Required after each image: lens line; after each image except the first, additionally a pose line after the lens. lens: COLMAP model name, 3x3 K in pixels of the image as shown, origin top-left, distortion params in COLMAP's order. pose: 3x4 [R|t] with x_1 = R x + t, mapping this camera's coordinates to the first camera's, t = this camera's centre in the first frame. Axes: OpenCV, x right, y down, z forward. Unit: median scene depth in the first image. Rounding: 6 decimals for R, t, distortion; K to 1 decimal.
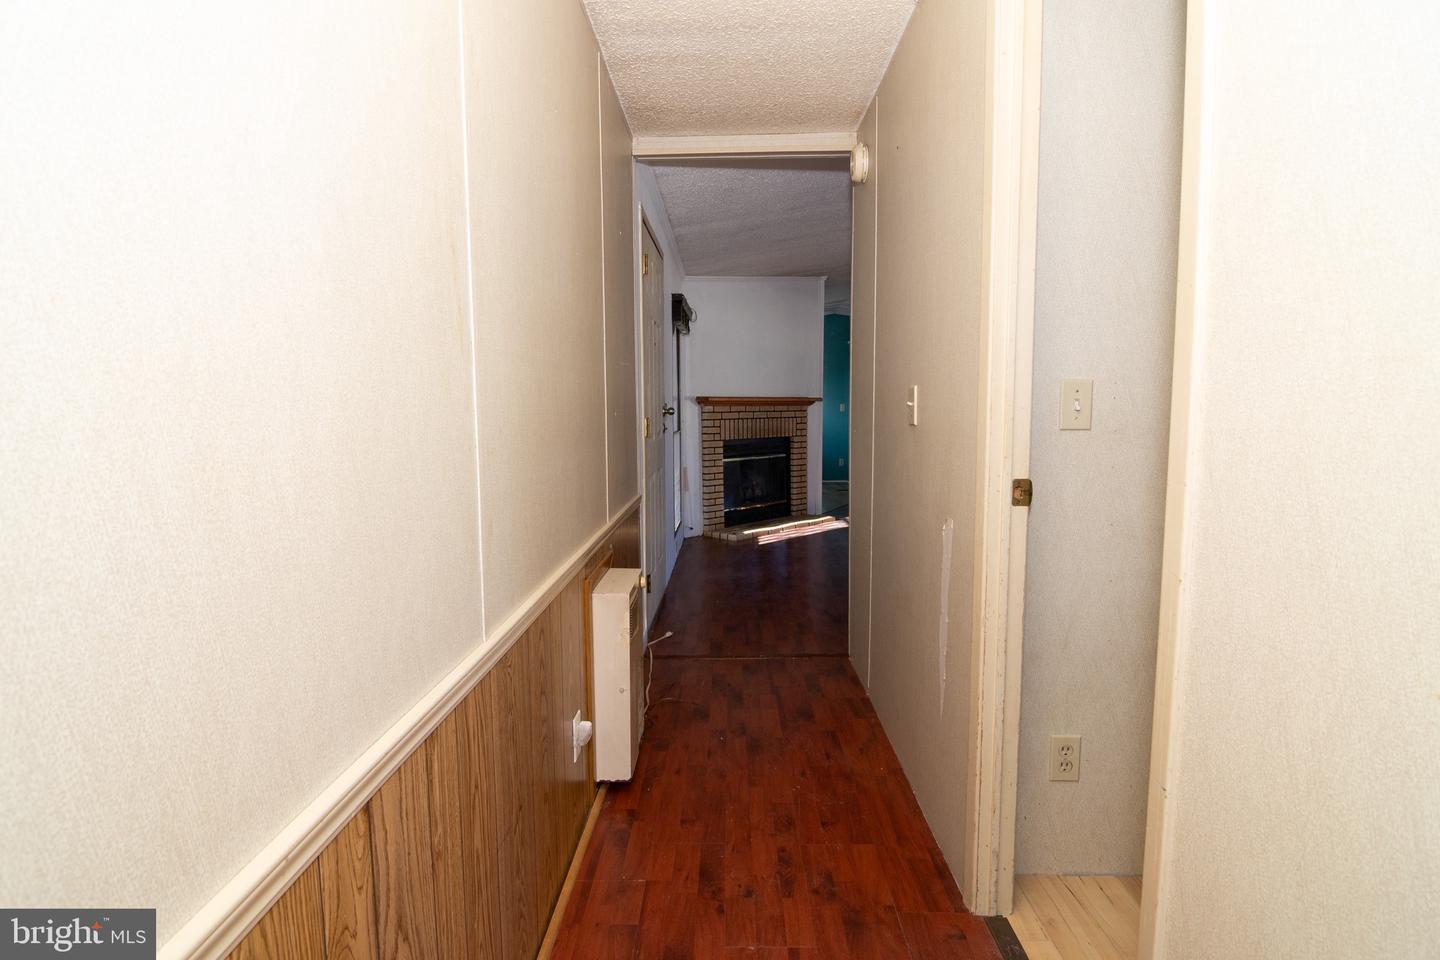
lens RADIAL K [[727.6, 0, 717.2], [0, 727.6, 477.5], [0, 0, 1]] dist [-0.018315, -0.003334]
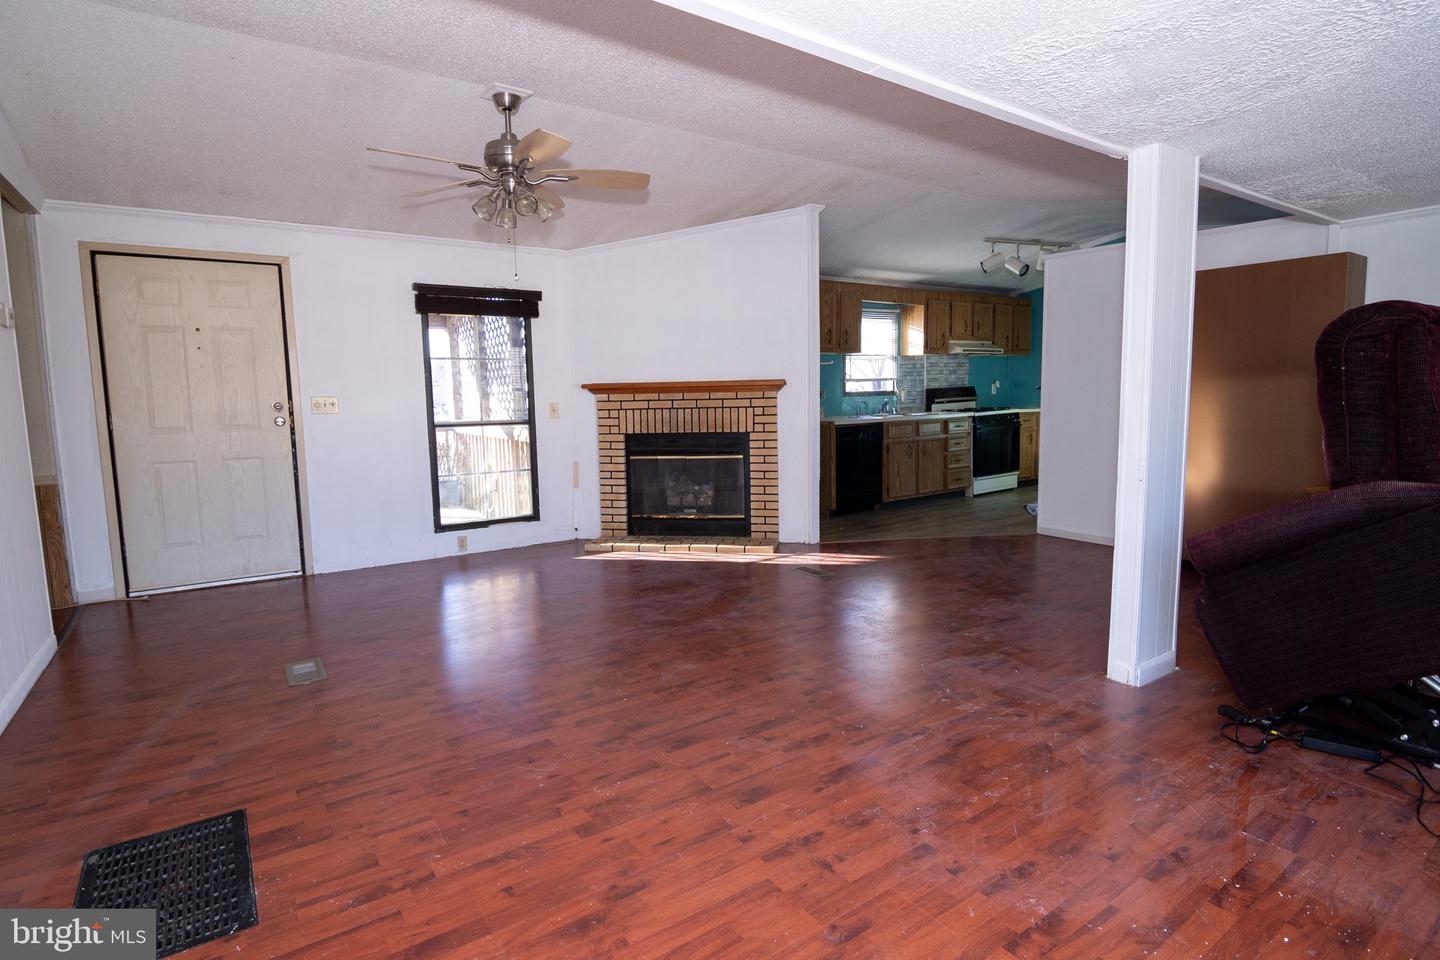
lens RADIAL K [[727.6, 0, 720.9], [0, 727.6, 476.2], [0, 0, 1]] dist [-0.018315, -0.003334]
pose [[0.558474, 0.096150, -0.823931, 0.777632], [-0.062332, 0.995316, 0.073901, -0.071567], [0.827177, 0.010085, 0.561851, 0.610847]]
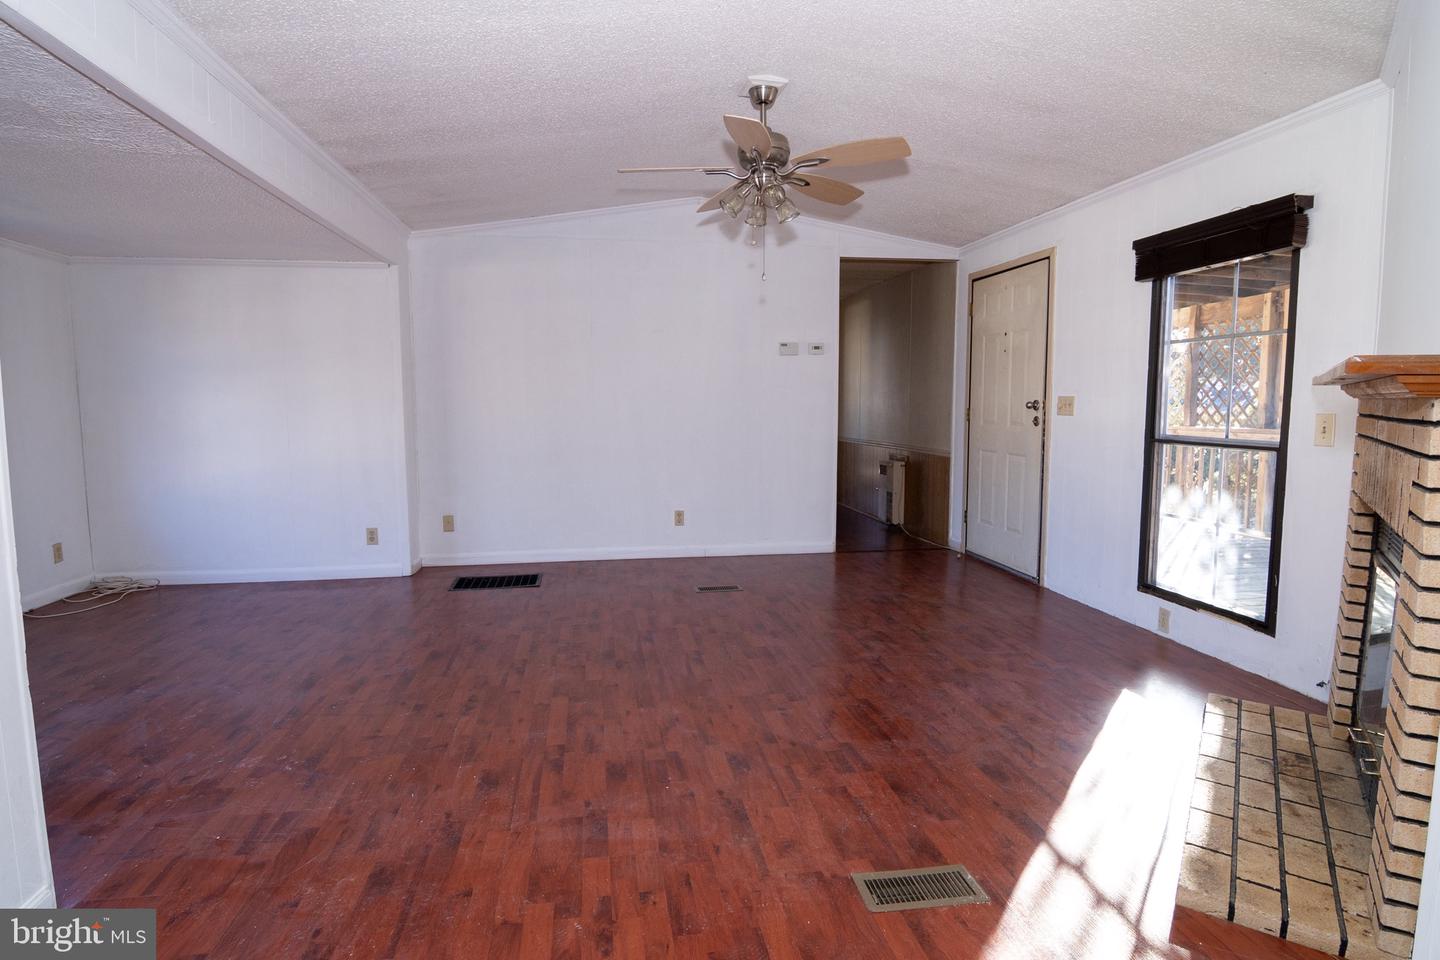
lens RADIAL K [[727.6, 0, 675.7], [0, 727.6, 477.1], [0, 0, 1]] dist [-0.018315, -0.003334]
pose [[-0.991881, 0.028322, -0.123977, 0.375822], [0.003945, 0.981268, 0.192605, -0.127056], [0.127110, 0.190552, -0.973413, 1.284013]]
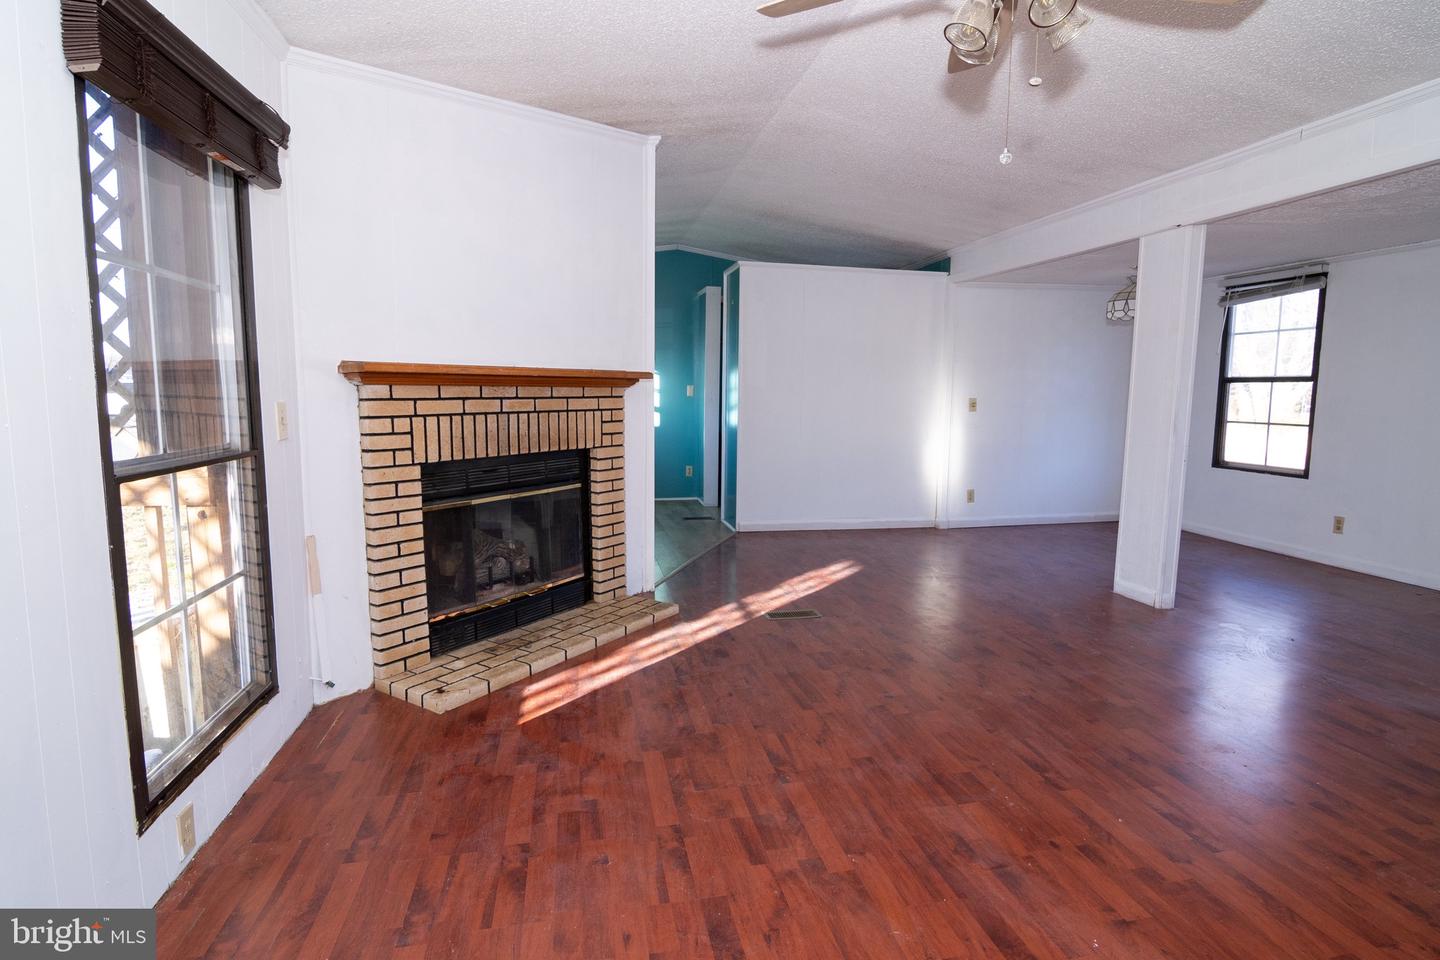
lens RADIAL K [[727.6, 0, 706.9], [0, 727.6, 476.1], [0, 0, 1]] dist [-0.018315, -0.003334]
pose [[0.981155, -0.008827, 0.193019, 0.091397], [0.004243, 0.999699, 0.024152, -0.053717], [-0.193174, -0.022878, 0.980898, 0.540133]]
